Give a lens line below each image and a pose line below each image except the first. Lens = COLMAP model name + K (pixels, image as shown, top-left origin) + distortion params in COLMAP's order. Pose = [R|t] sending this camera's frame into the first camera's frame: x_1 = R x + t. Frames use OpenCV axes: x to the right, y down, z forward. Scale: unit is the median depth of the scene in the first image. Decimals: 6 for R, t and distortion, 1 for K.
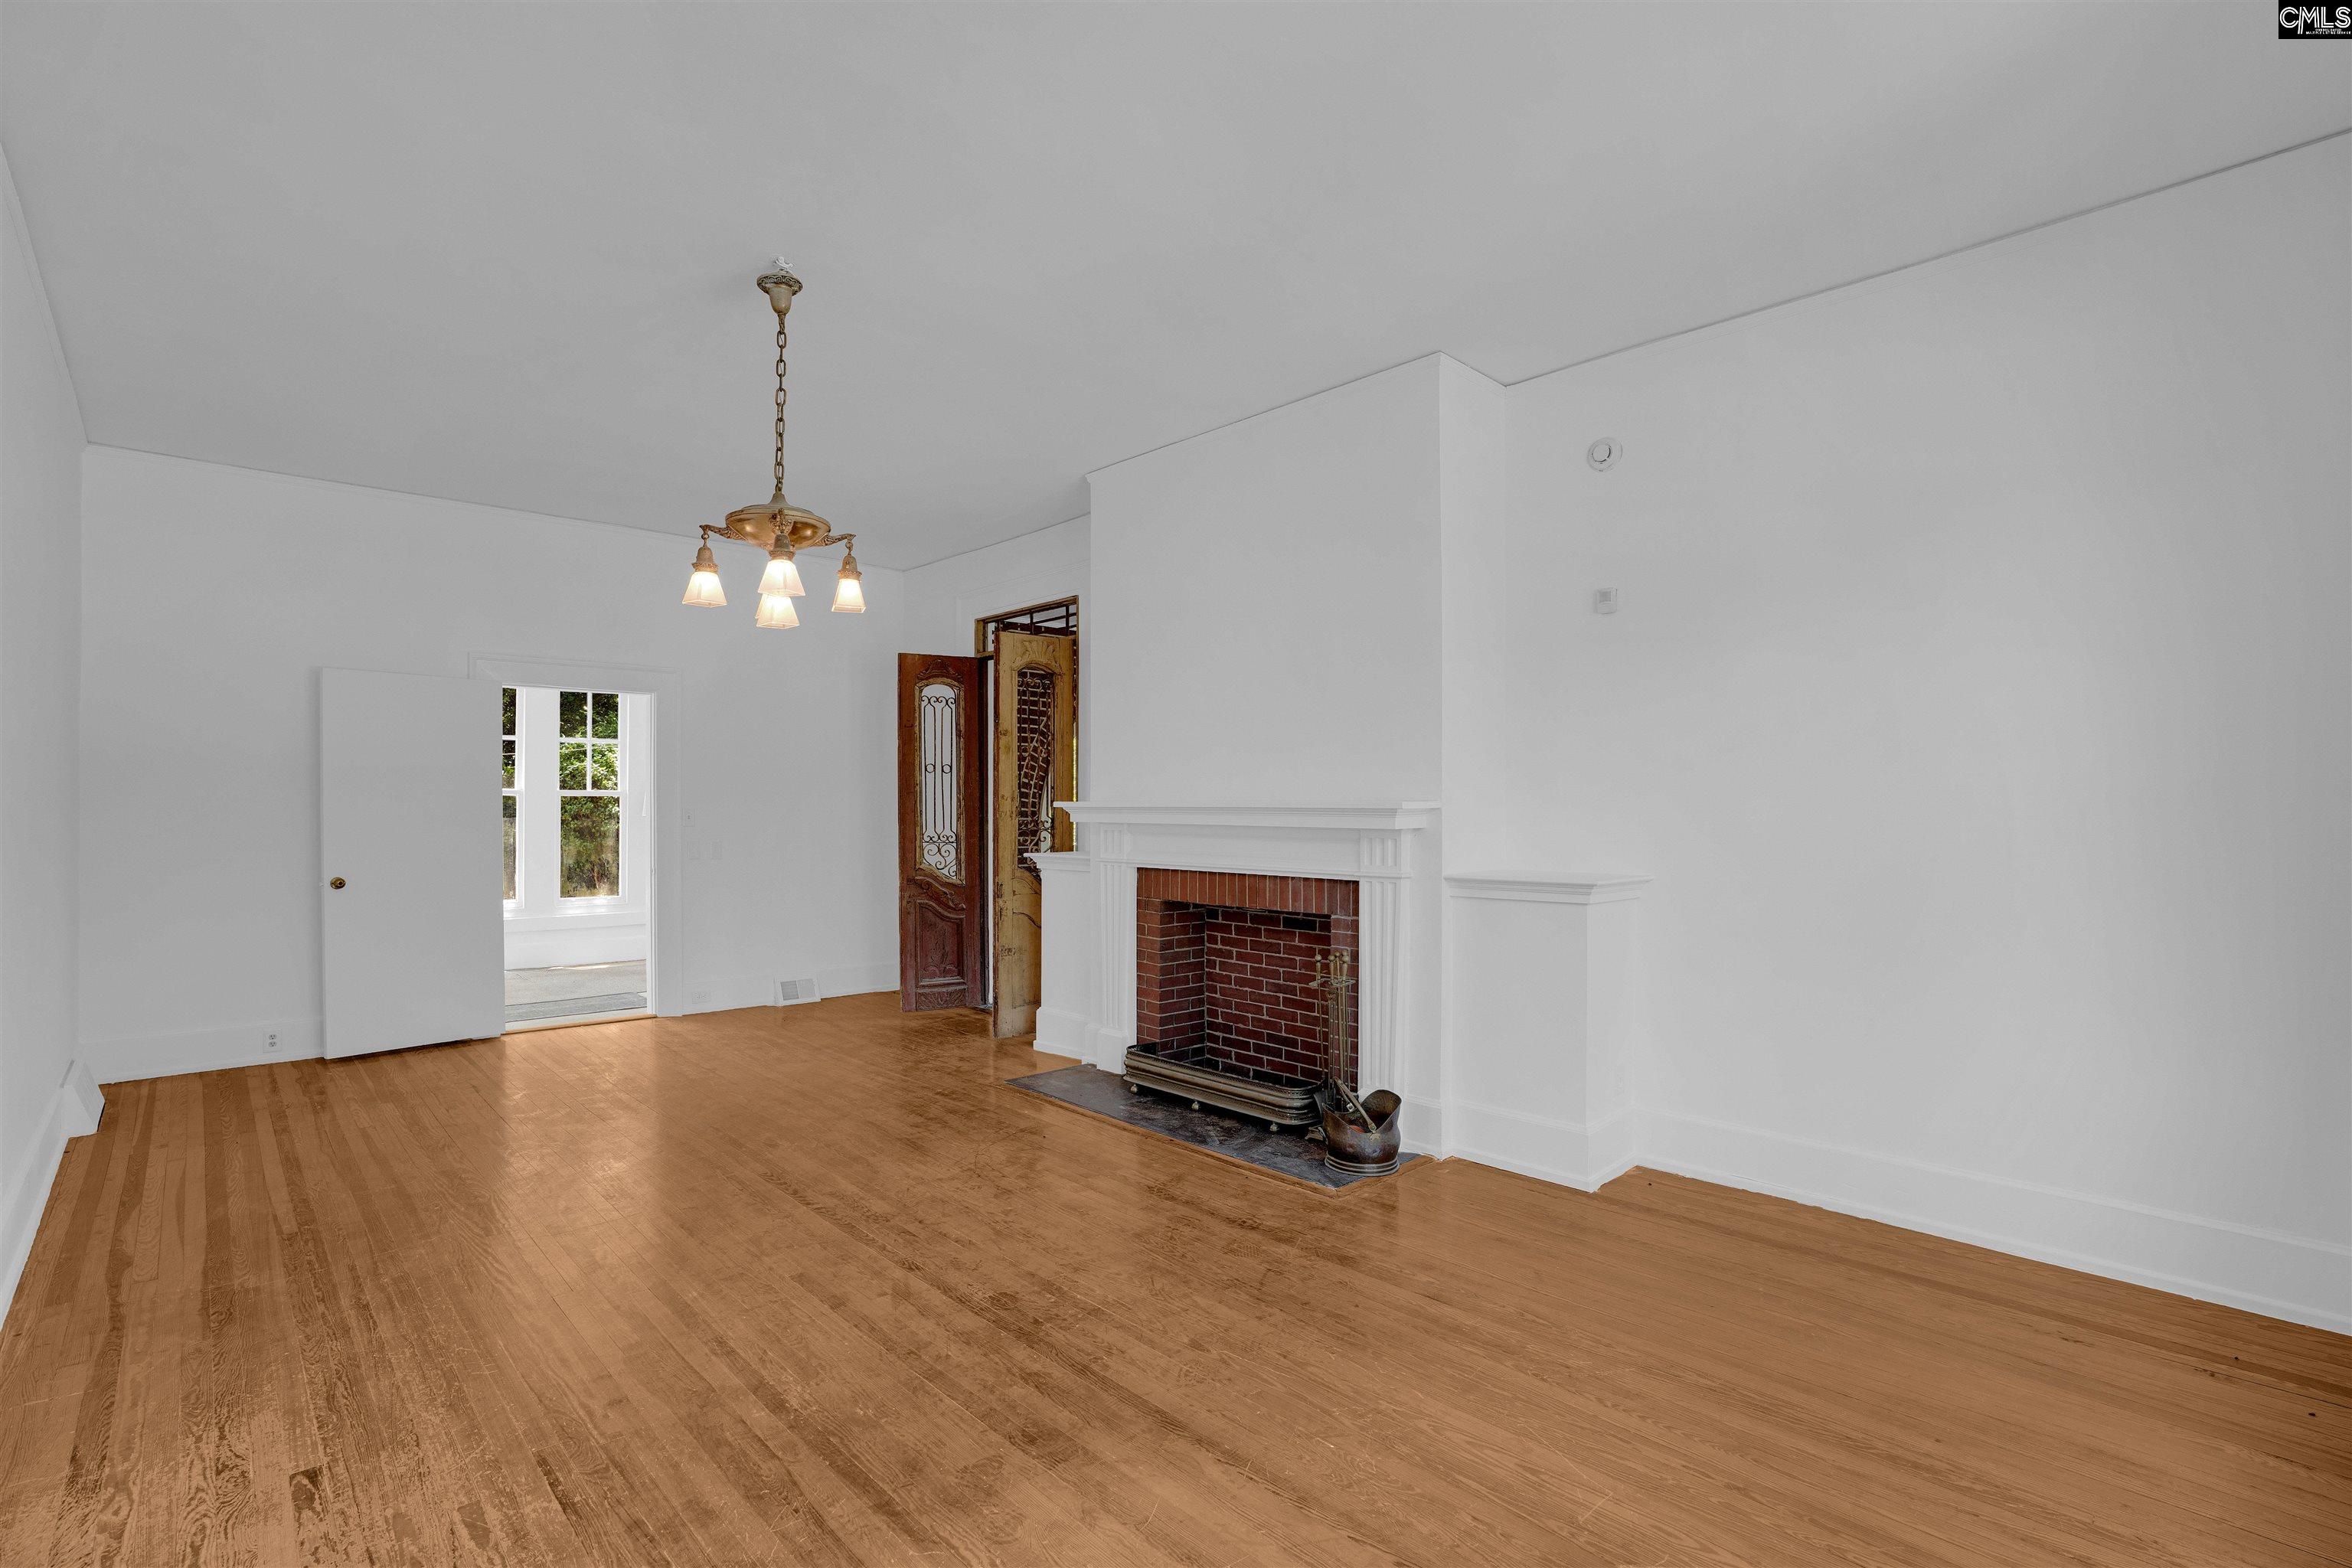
lens RADIAL K [[1076.2, 0, 1187.1], [0, 1076.2, 826.0], [0, 0, 1]] dist [-0.044989, 0.002669]
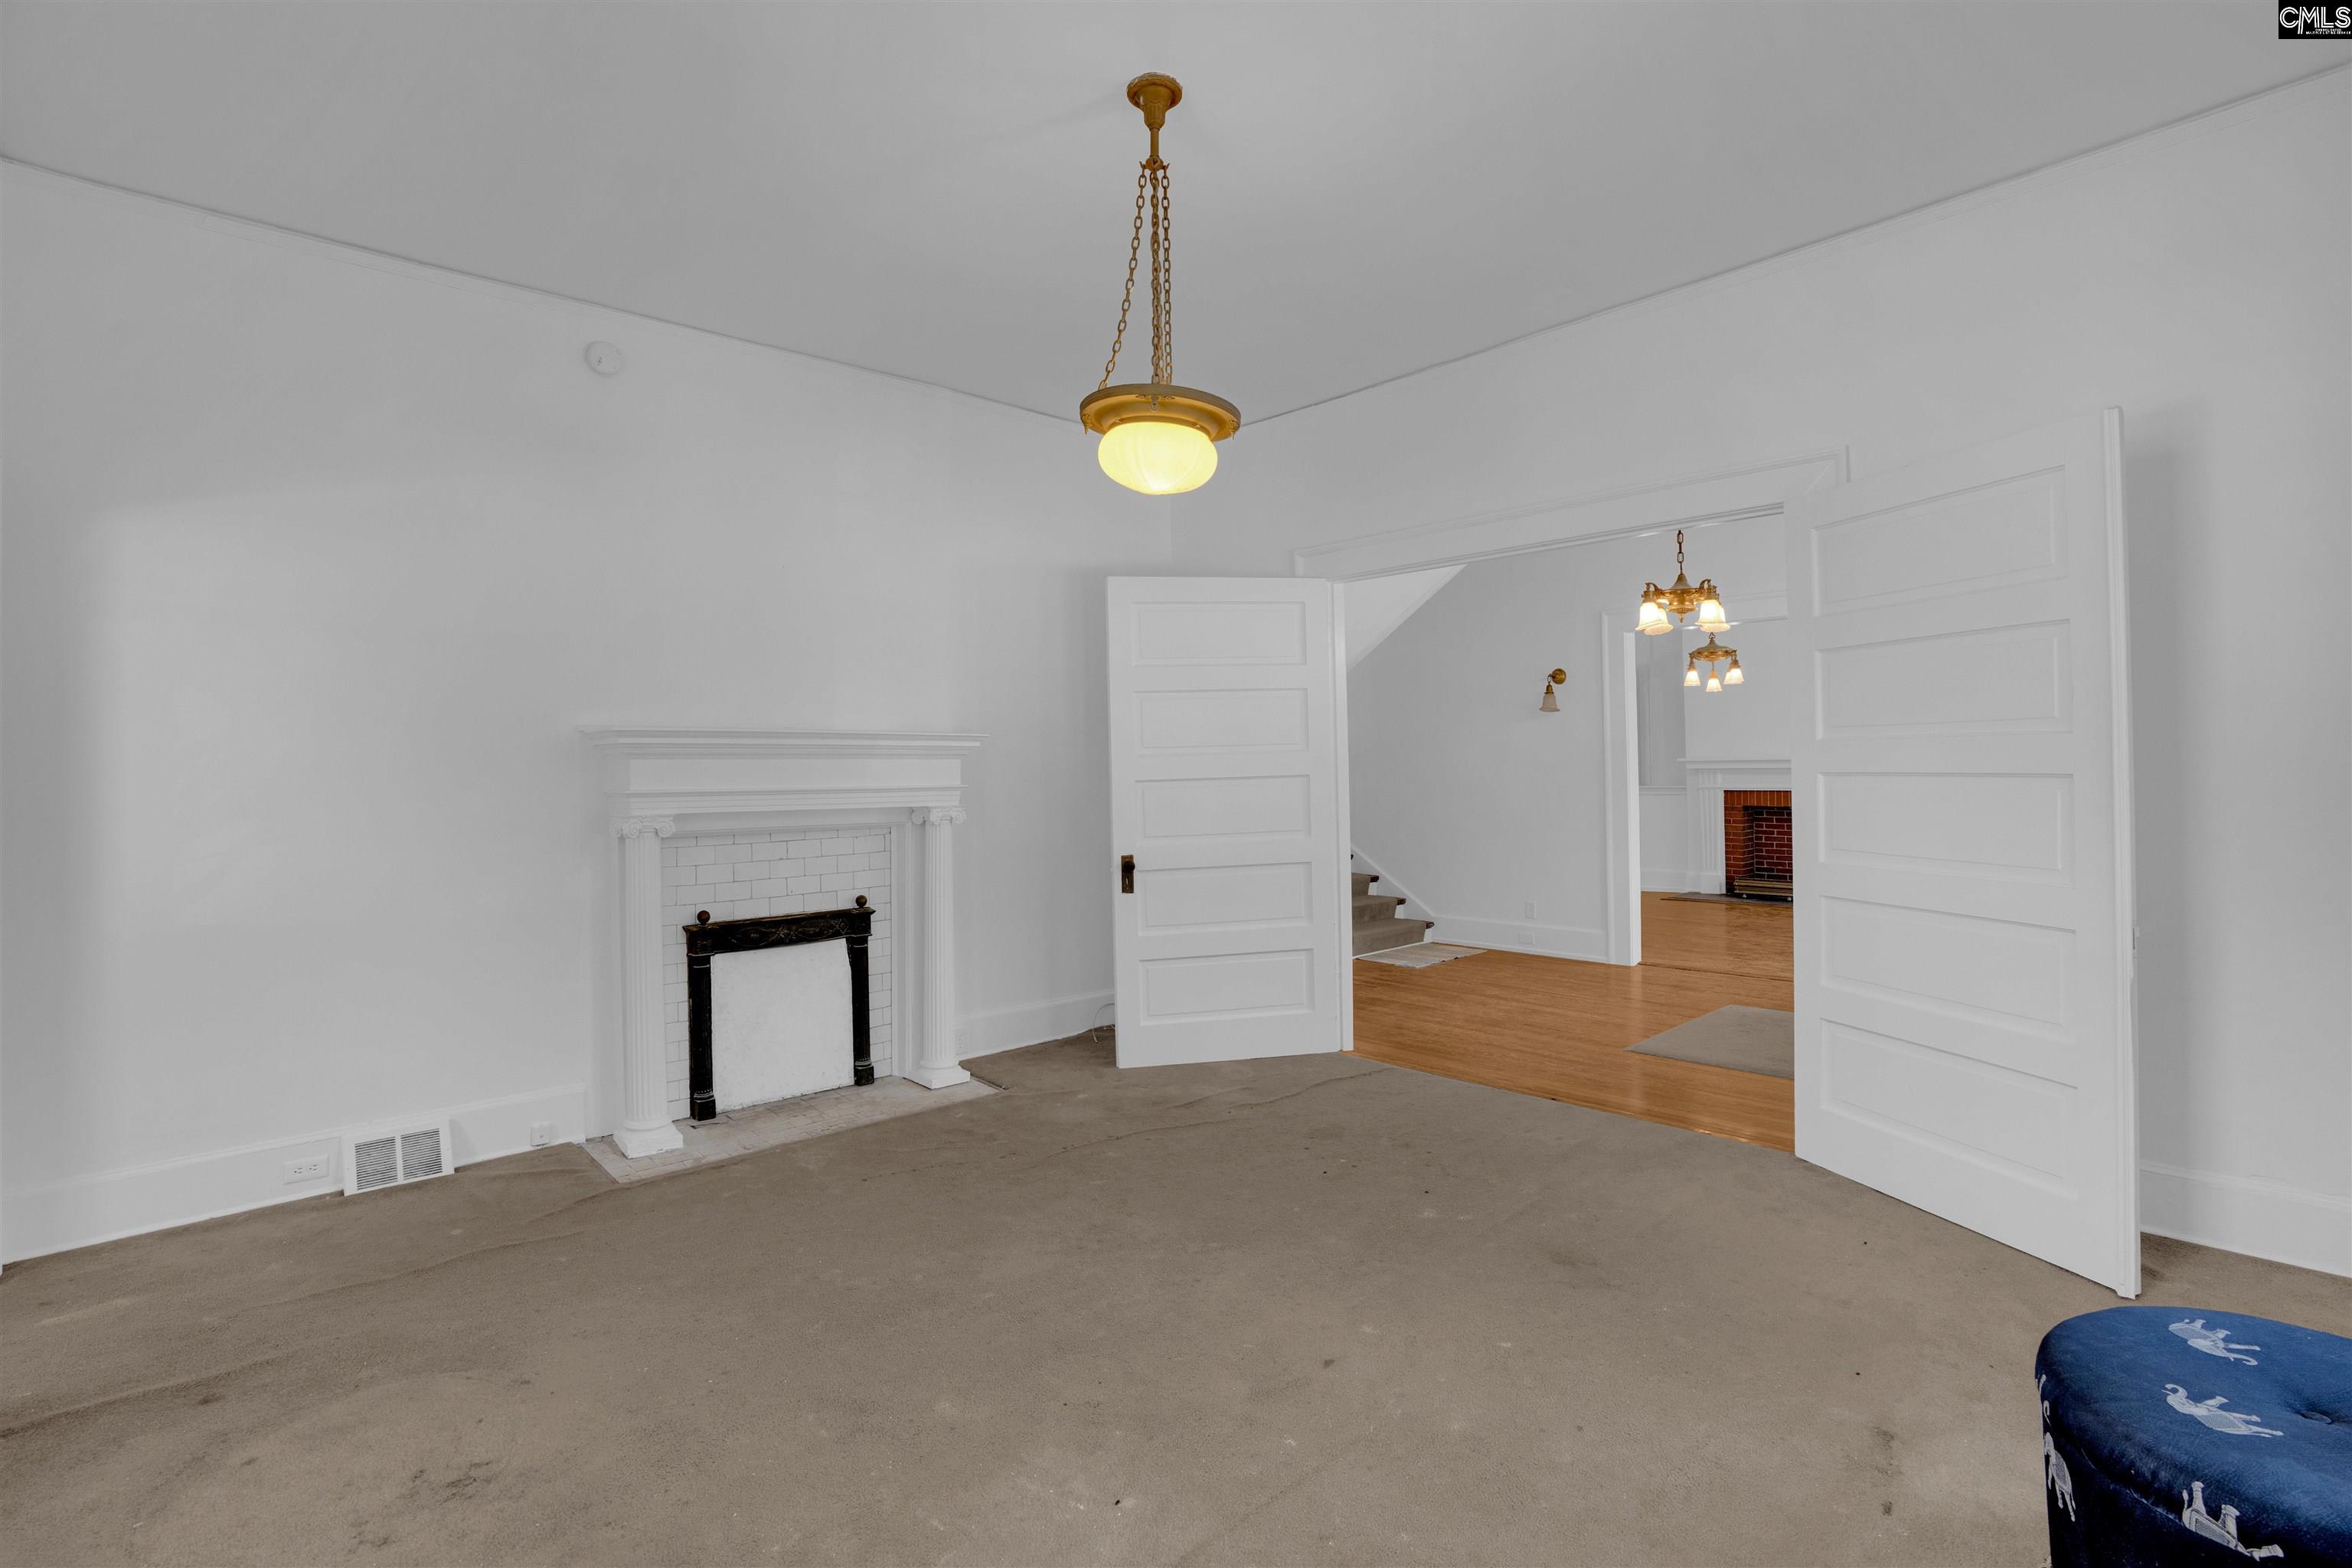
lens RADIAL K [[1076.2, 0, 1189.5], [0, 1076.2, 764.3], [0, 0, 1]] dist [-0.044989, 0.002669]
pose [[0.999812, -0.019294, 0.001947, -1.268969], [0.019330, 0.999605, -0.020381, 0.013365], [-0.001553, 0.020415, 0.999790, -1.193559]]
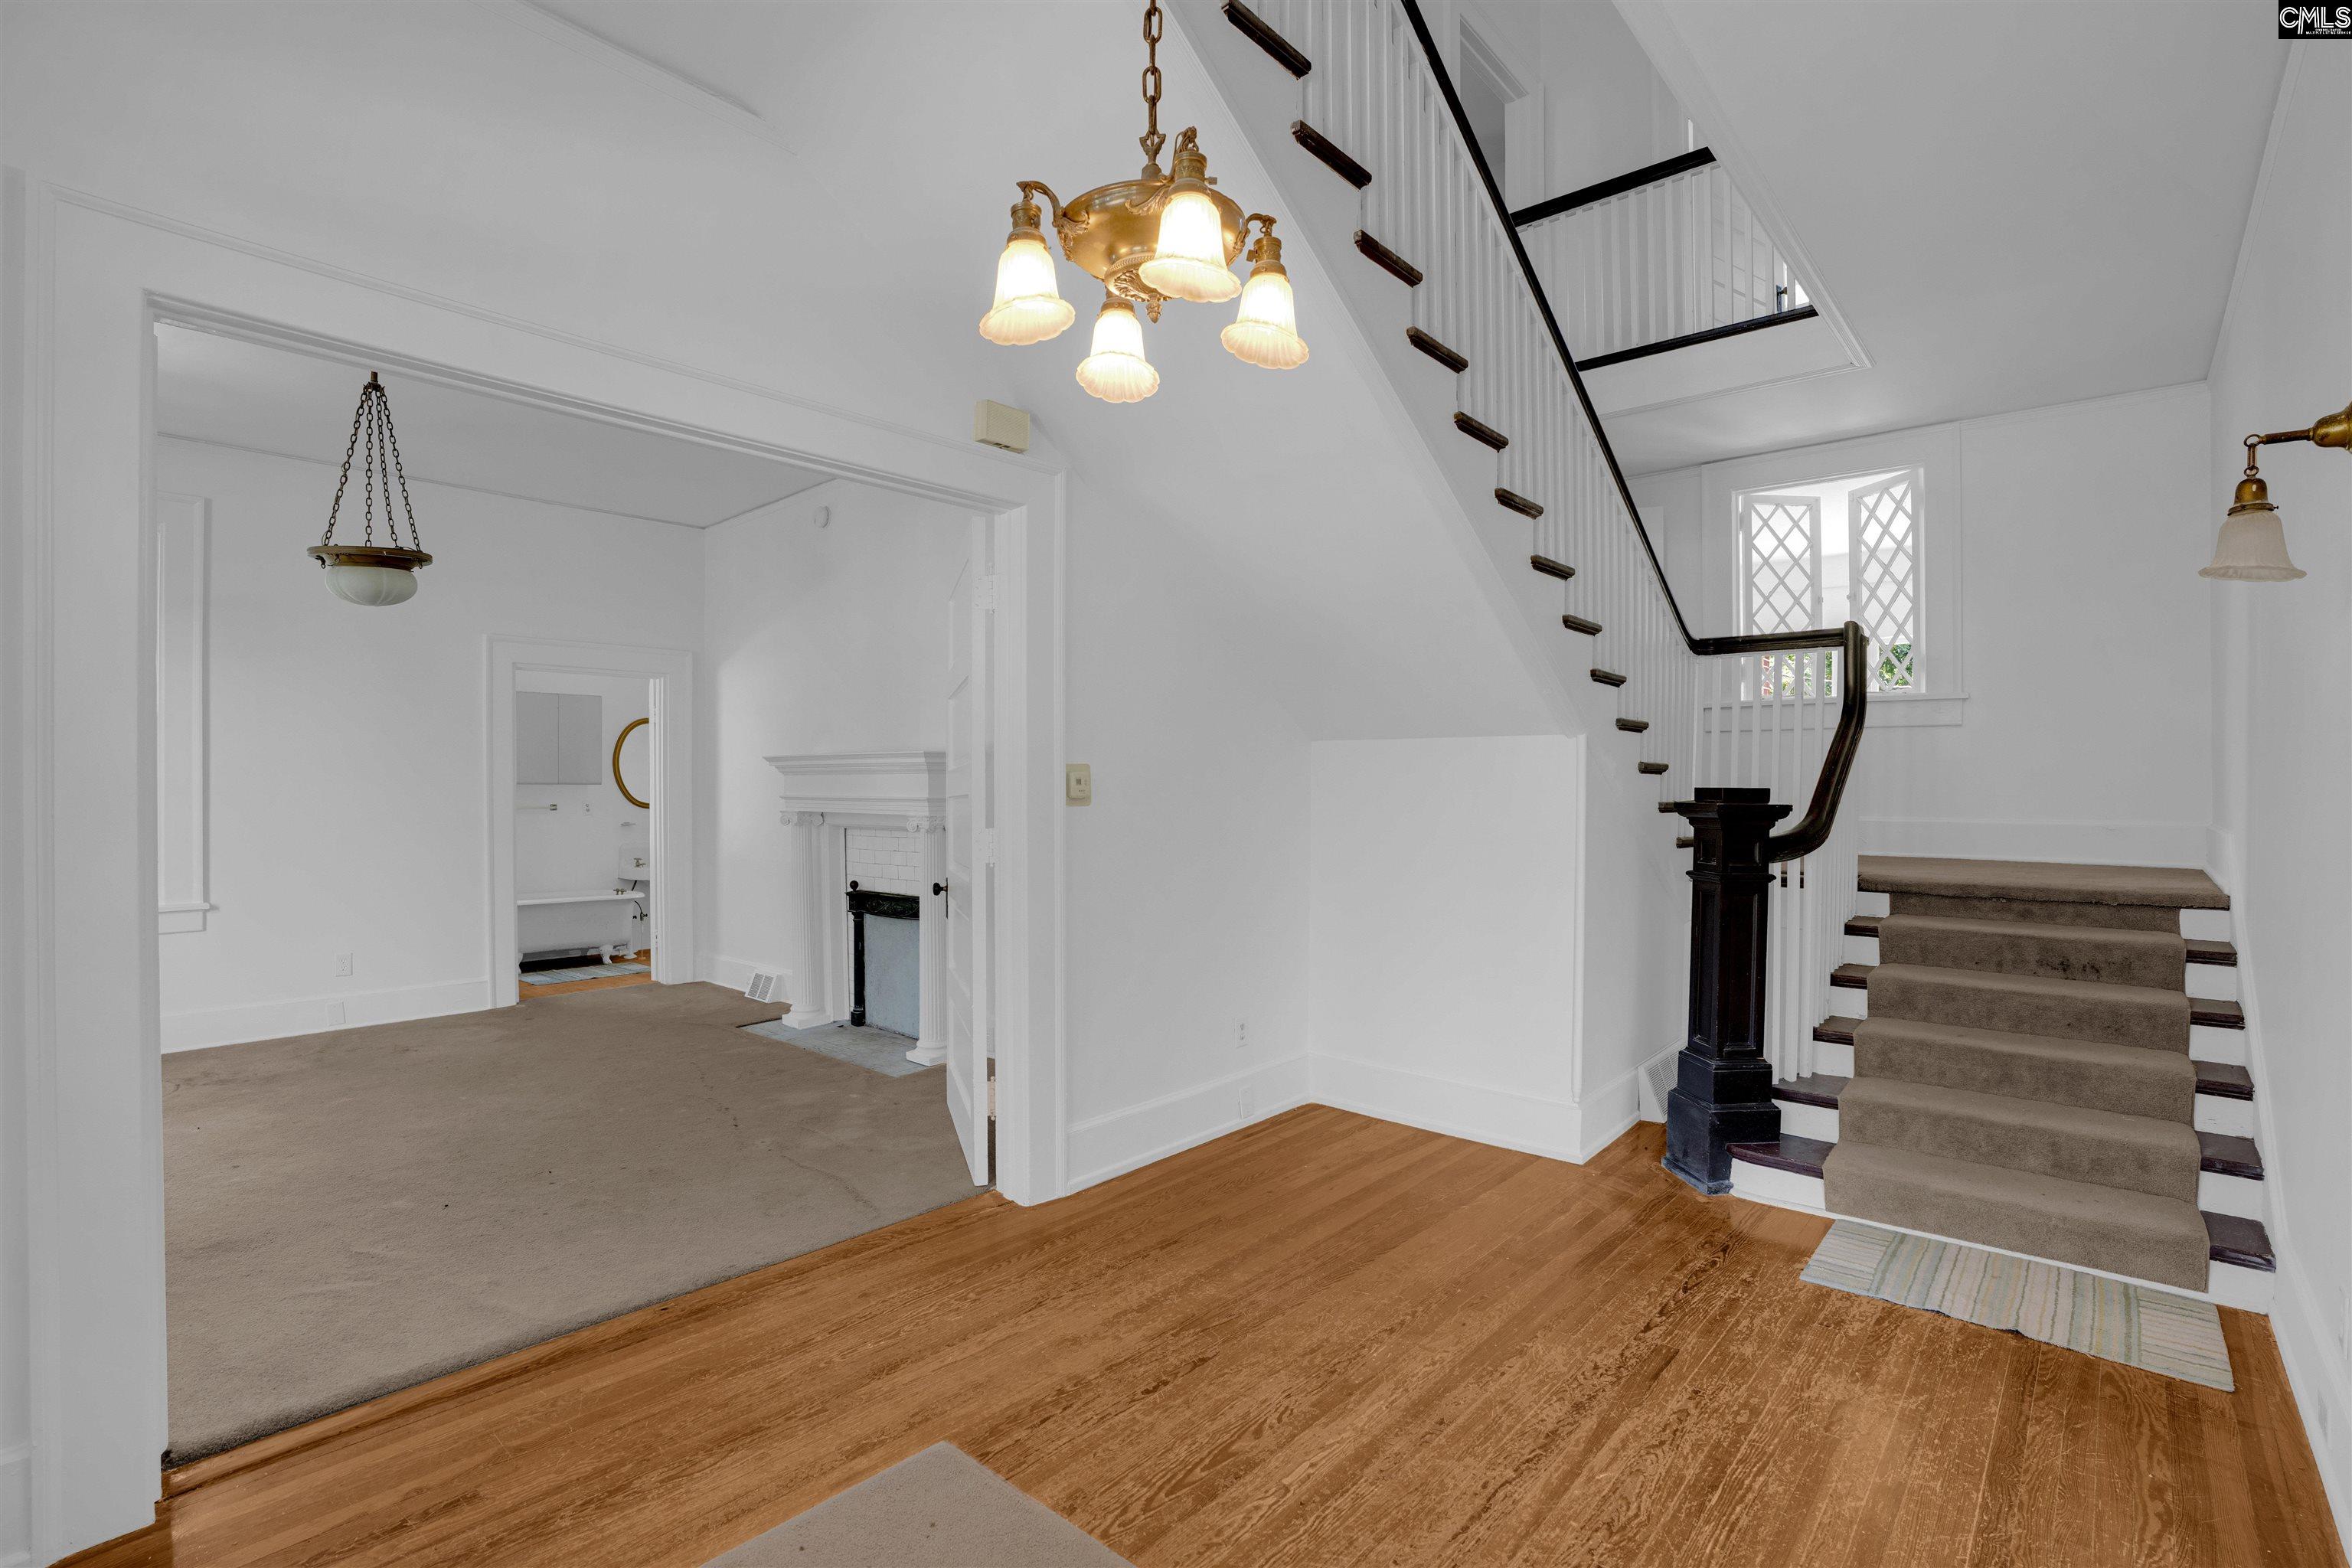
lens RADIAL K [[1076.2, 0, 1178.6], [0, 1076.2, 798.0], [0, 0, 1]] dist [-0.044989, 0.002669]
pose [[0.094790, 0.000709, -0.995497, -0.319781], [-0.013144, 0.999913, -0.000539, 0.005083], [0.995411, 0.013136, 0.094791, 0.000068]]
